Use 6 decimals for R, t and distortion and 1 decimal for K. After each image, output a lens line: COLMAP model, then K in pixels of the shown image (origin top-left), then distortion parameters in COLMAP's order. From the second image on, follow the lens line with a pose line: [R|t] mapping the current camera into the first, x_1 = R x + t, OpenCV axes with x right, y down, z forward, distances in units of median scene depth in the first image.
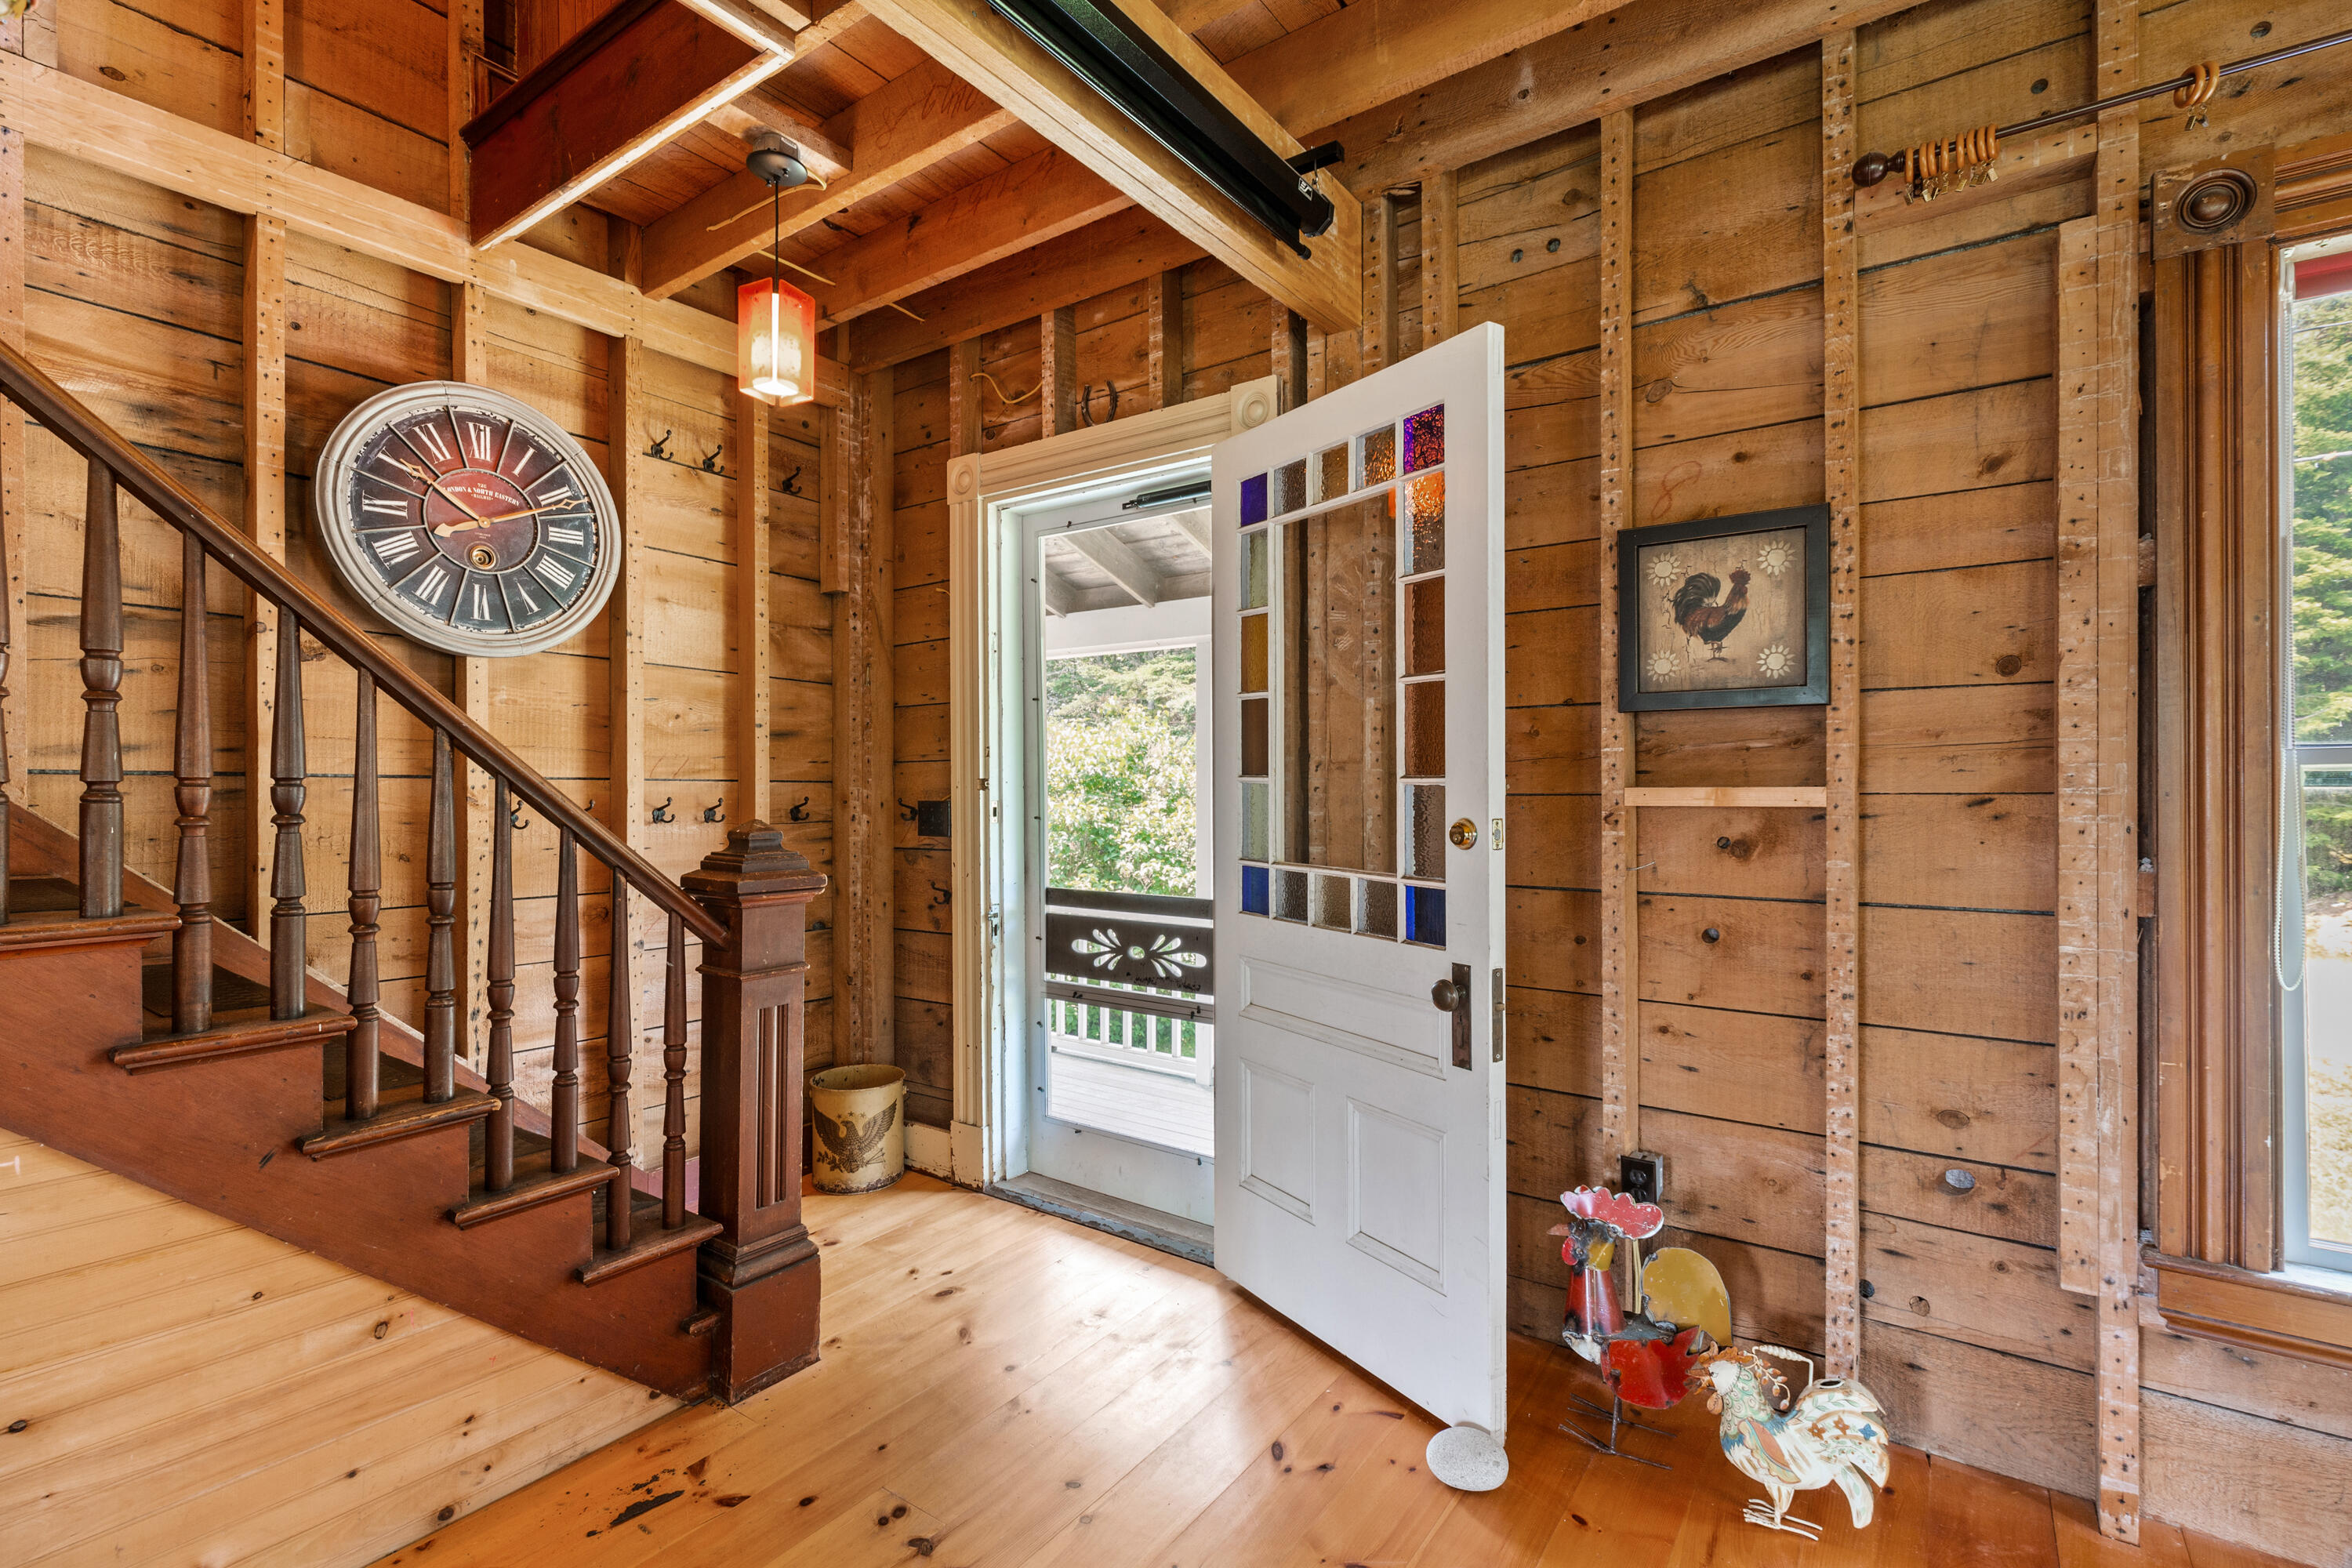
lens RADIAL K [[1060.4, 0, 1180.0], [0, 1060.4, 792.6], [0, 0, 1]] dist [-0.000545, -0.000028]
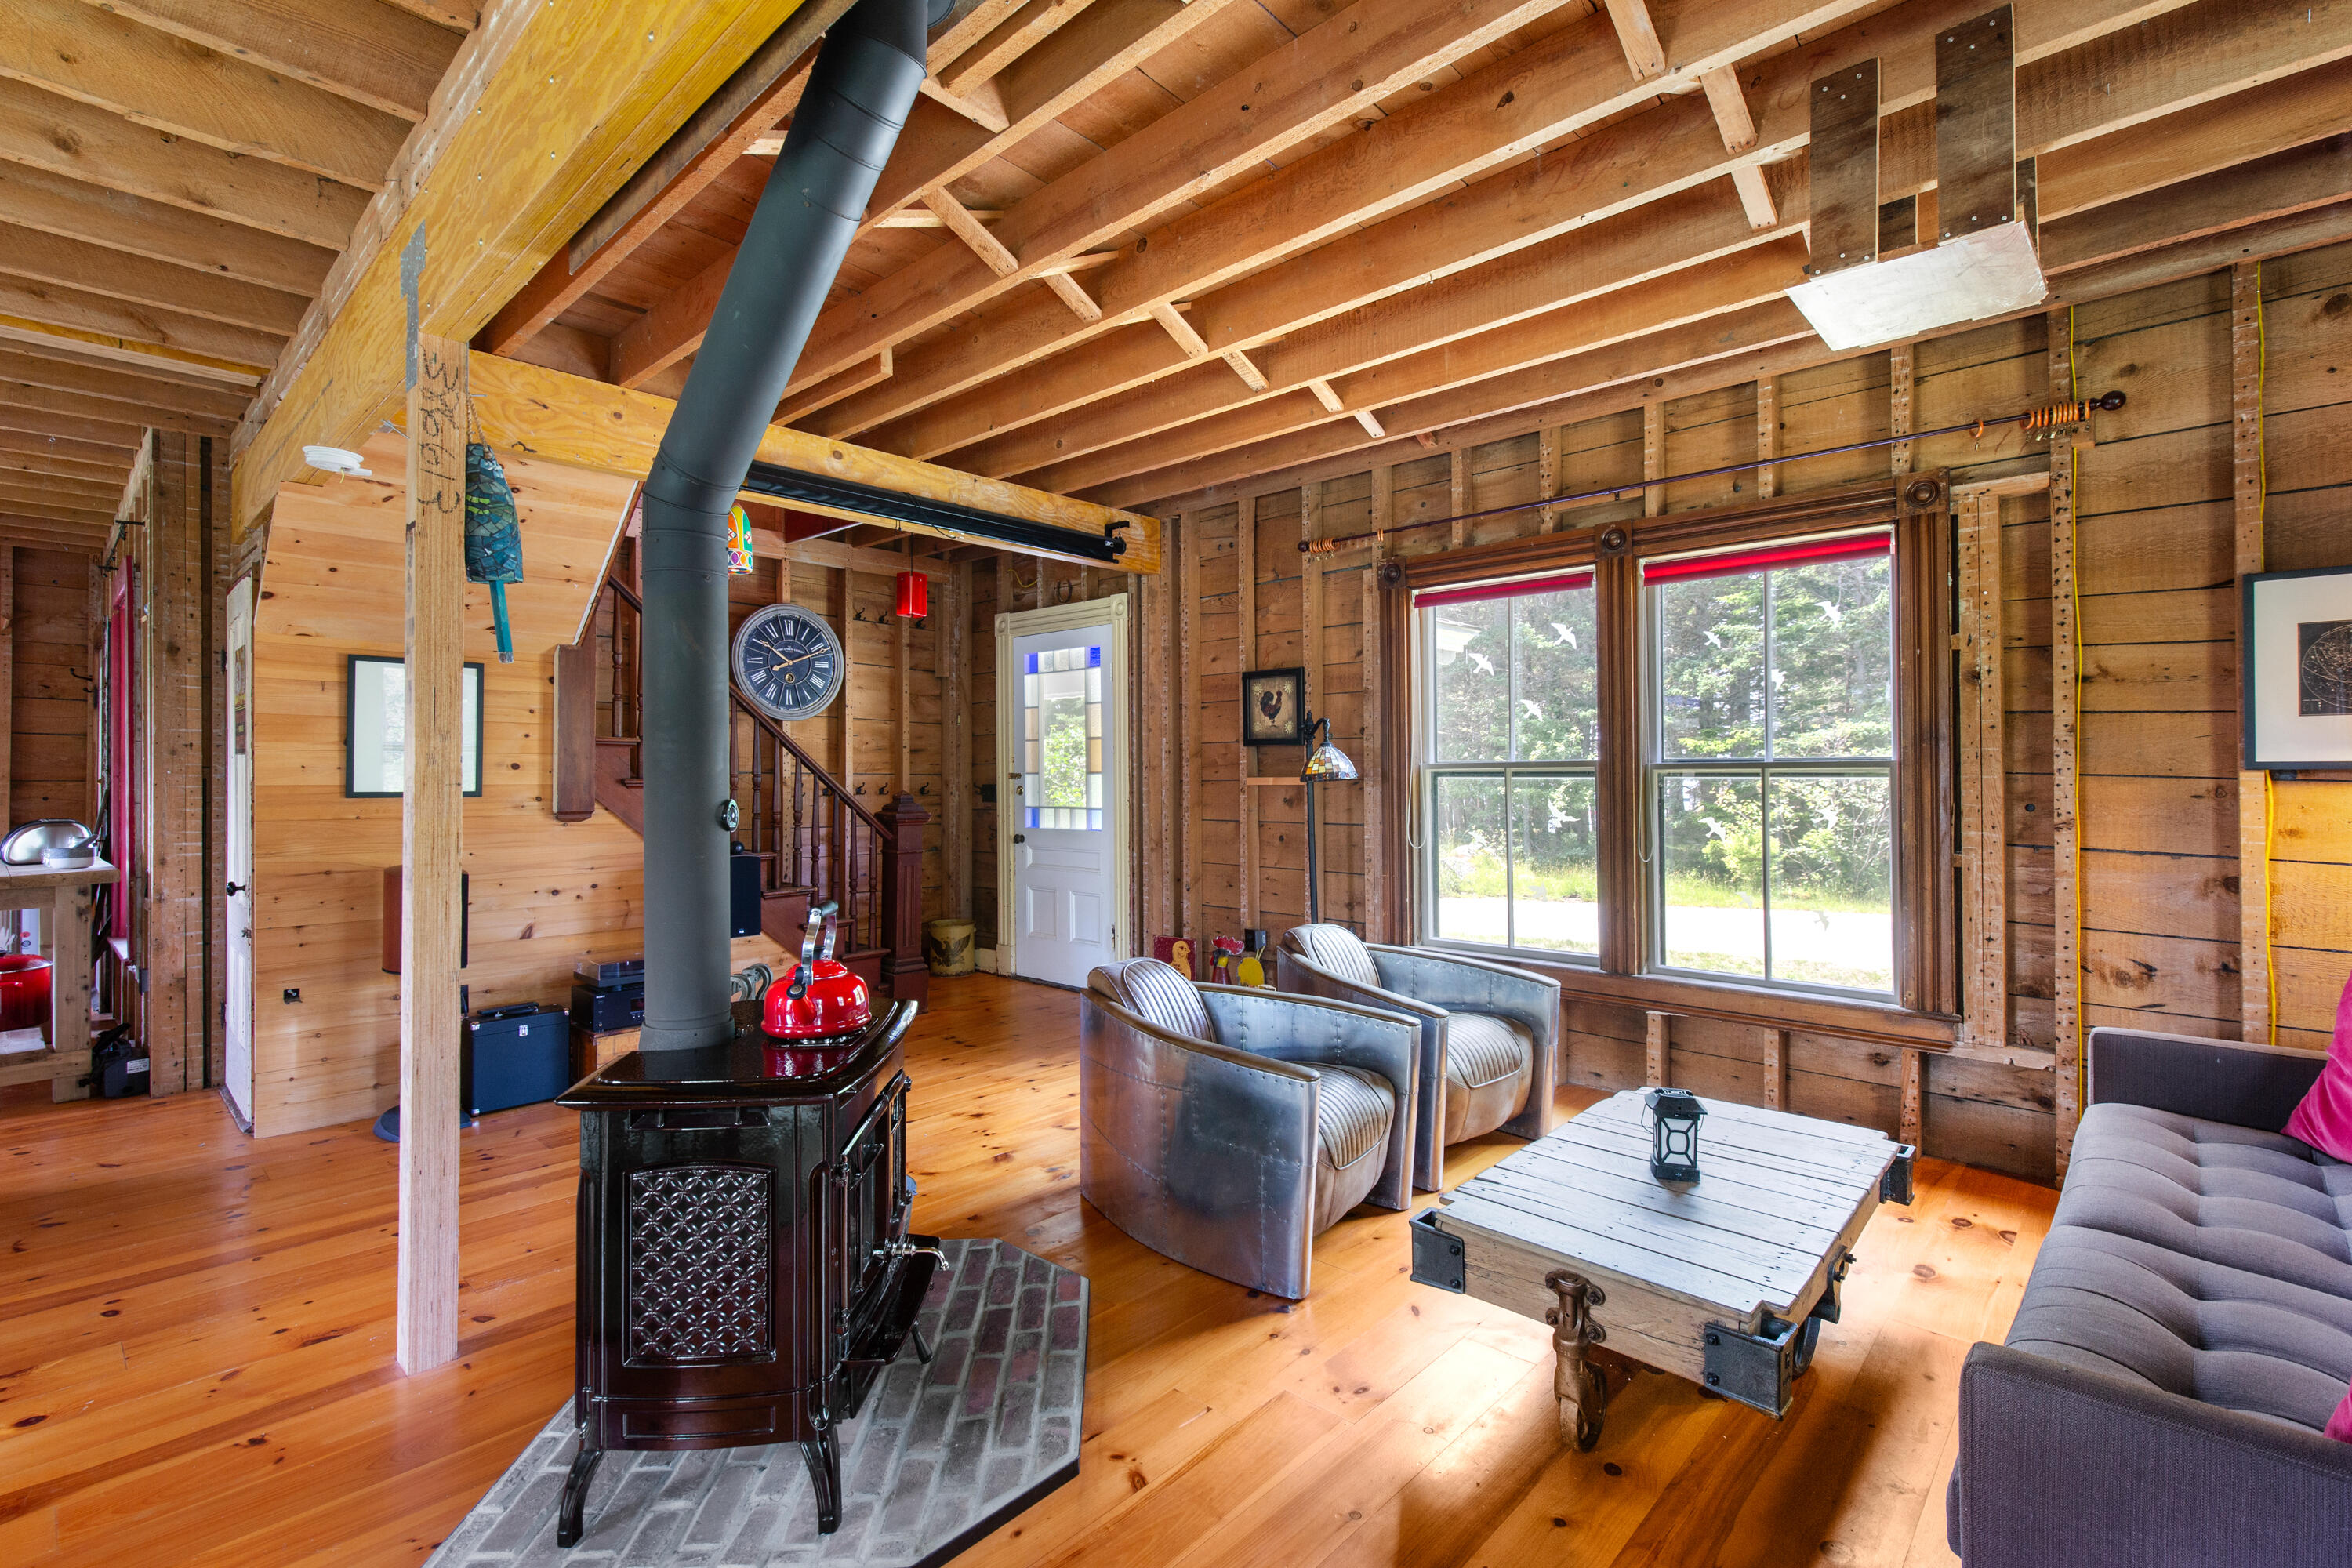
lens RADIAL K [[1066.1, 0, 1183.7], [0, 1066.1, 773.2], [0, 0, 1]] dist [0.001132, 0.000082]
pose [[0.992482, -0.001225, -0.122385, 0.447164], [0.000154, 0.999962, -0.008759, 0.005729], [0.122391, 0.008674, 0.992444, -1.121410]]
